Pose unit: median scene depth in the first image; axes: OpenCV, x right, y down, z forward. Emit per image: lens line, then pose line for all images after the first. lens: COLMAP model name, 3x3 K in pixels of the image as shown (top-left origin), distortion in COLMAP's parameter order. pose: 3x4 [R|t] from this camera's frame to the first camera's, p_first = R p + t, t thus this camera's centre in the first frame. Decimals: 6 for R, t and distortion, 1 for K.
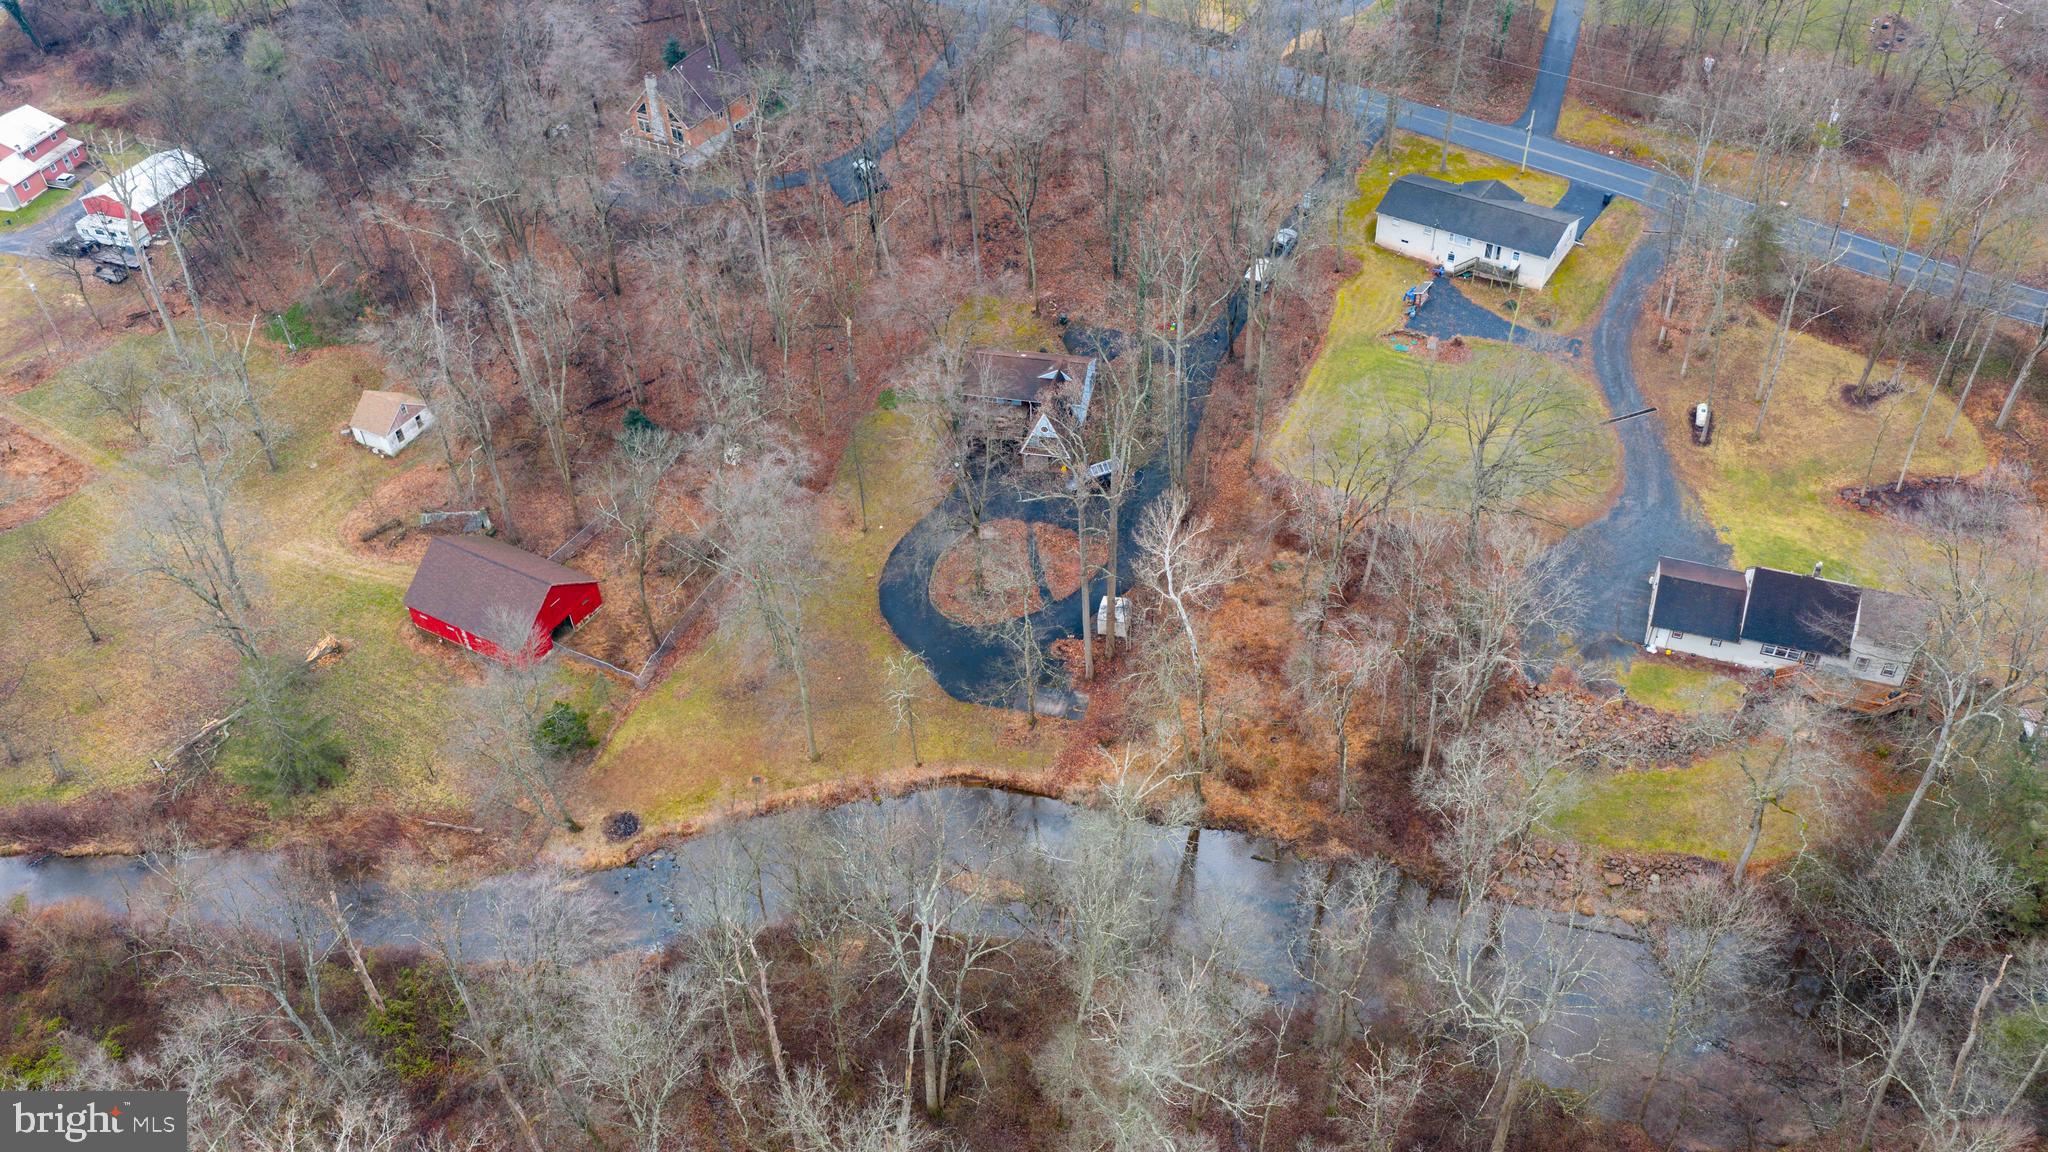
lens RADIAL K [[1672.7, 0, 1024.0], [0, 1672.7, 576.0], [0, 0, 1]] dist [0.013258, -0.007634]
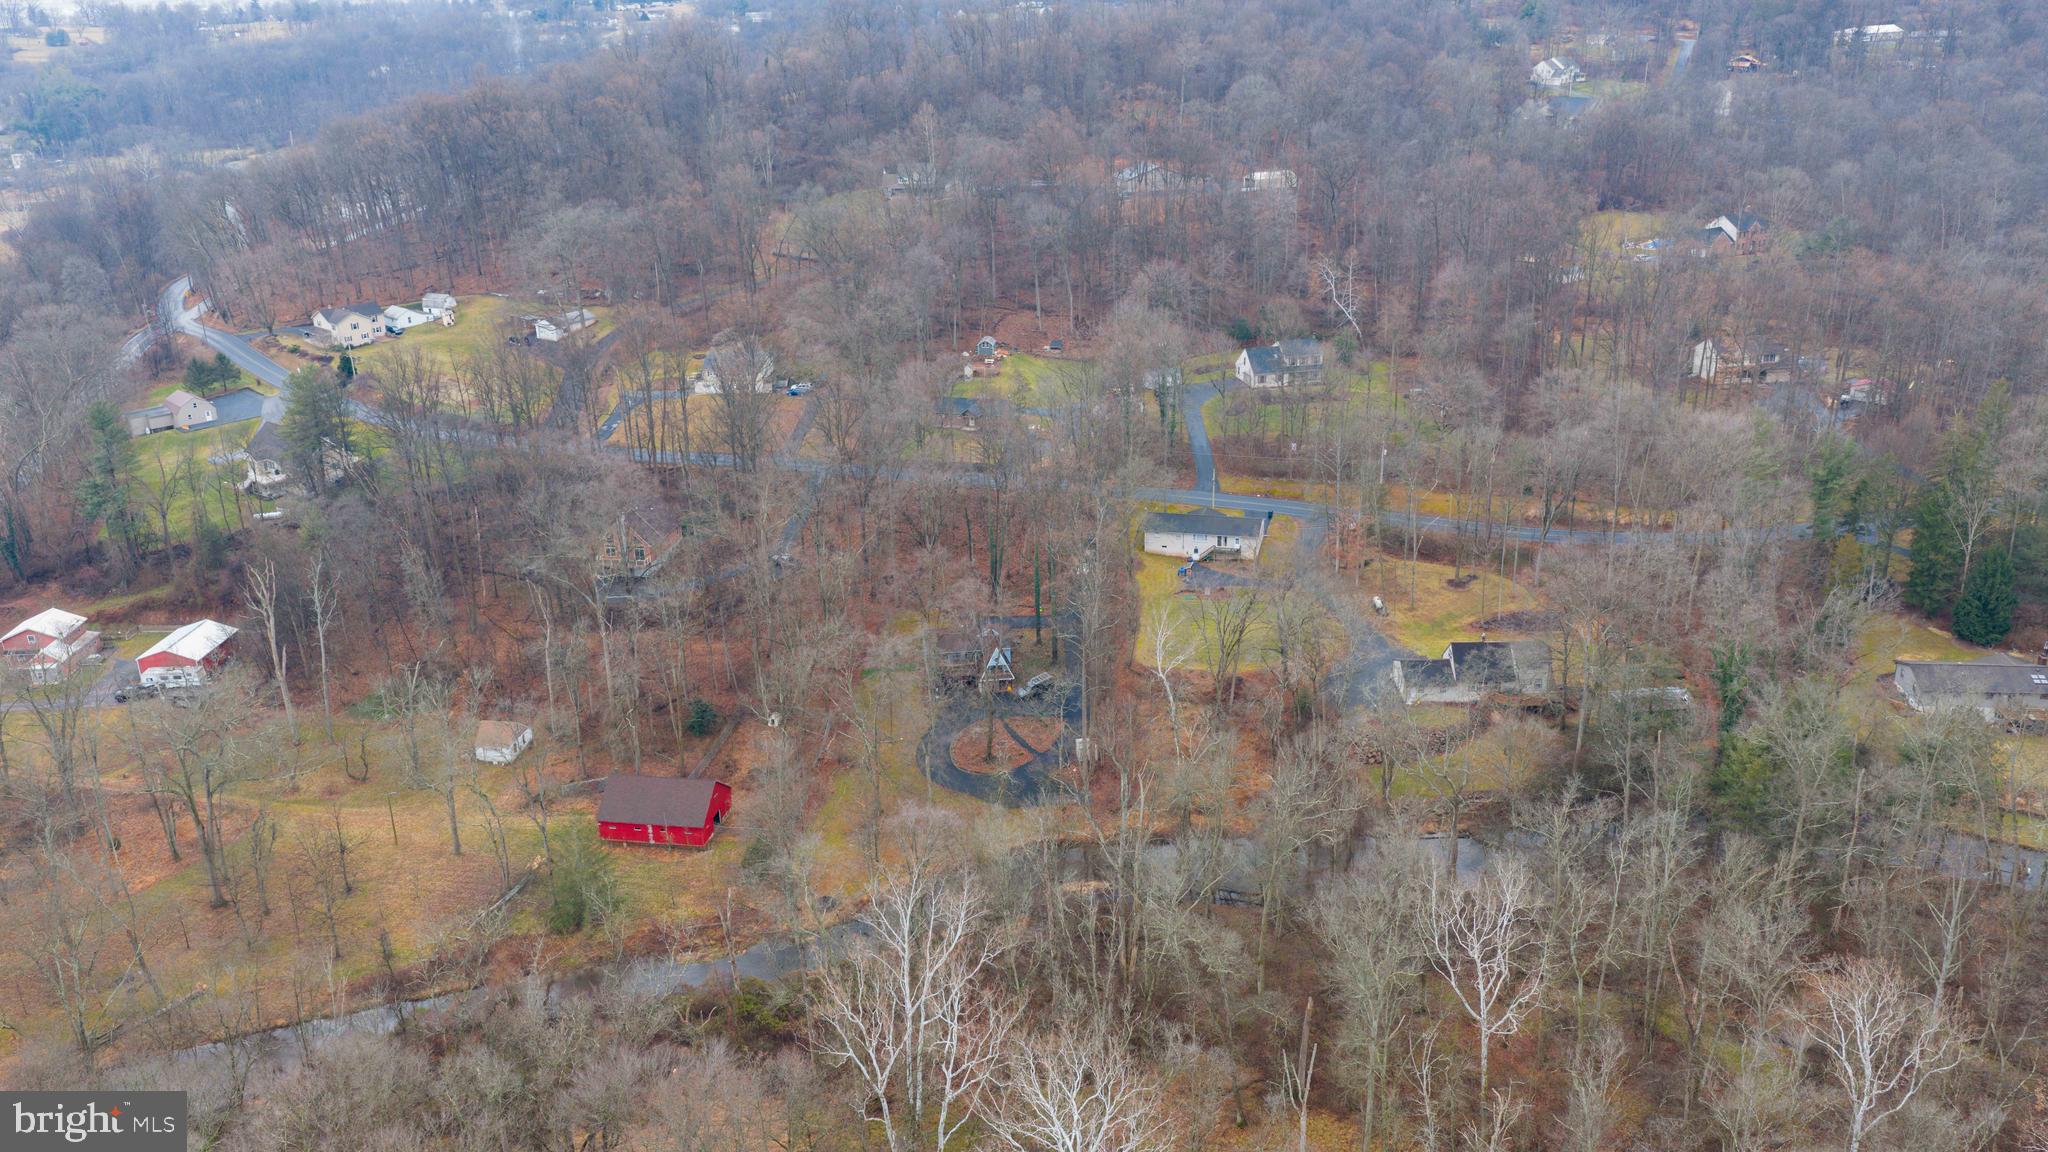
lens RADIAL K [[1672.7, 0, 1024.0], [0, 1672.7, 576.0], [0, 0, 1]] dist [0.013258, -0.007634]
pose [[0.941515, -0.106722, 0.319625, -0.394815], [0.217175, 0.917430, -0.333403, 0.315079], [-0.257652, 0.383319, 0.886951, -0.325029]]
